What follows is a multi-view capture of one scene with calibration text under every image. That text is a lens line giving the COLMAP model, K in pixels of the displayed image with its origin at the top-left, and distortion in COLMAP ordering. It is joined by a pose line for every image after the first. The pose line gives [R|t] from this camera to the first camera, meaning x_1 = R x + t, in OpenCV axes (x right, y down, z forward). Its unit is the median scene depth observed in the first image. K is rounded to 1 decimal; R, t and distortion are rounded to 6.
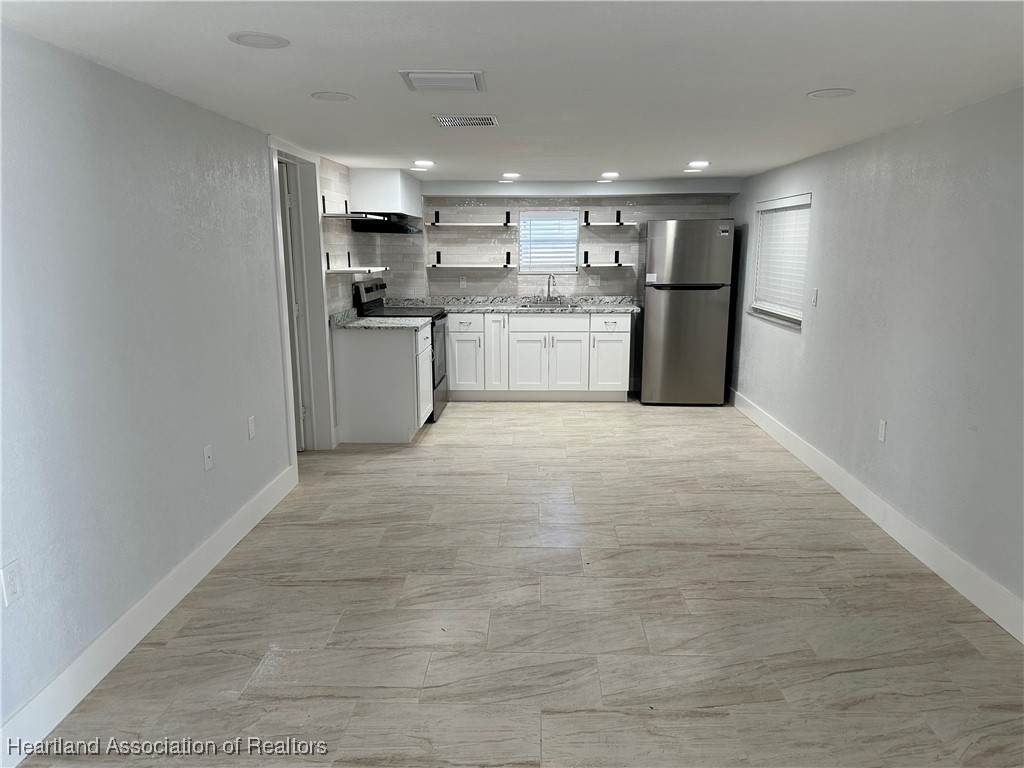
lens RADIAL K [[722.4, 0, 511.3], [0, 722.4, 386.6], [0, 0, 1]] dist [0.041408, -0.031678]
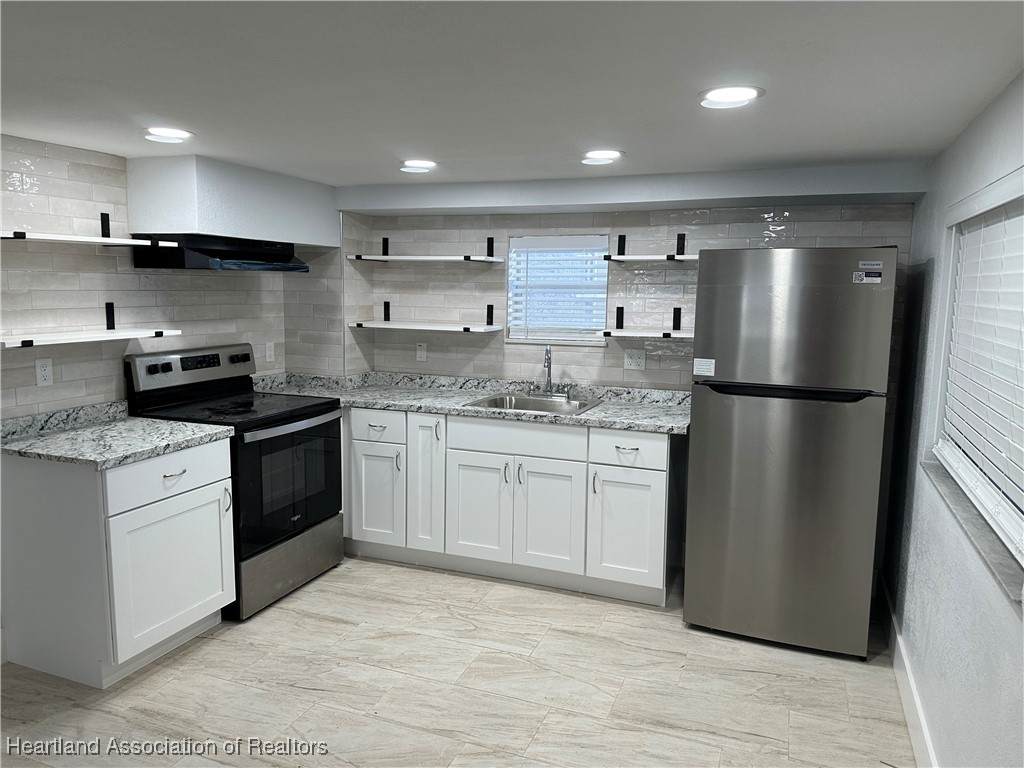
lens RADIAL K [[722.4, 0, 512.0], [0, 722.4, 362.6], [0, 0, 1]] dist [0.041408, -0.031678]
pose [[0.946429, 0.048940, -0.319181, 0.214250], [-0.076990, 0.994142, -0.075859, -0.101075], [0.313599, 0.096369, 0.944653, 0.478060]]
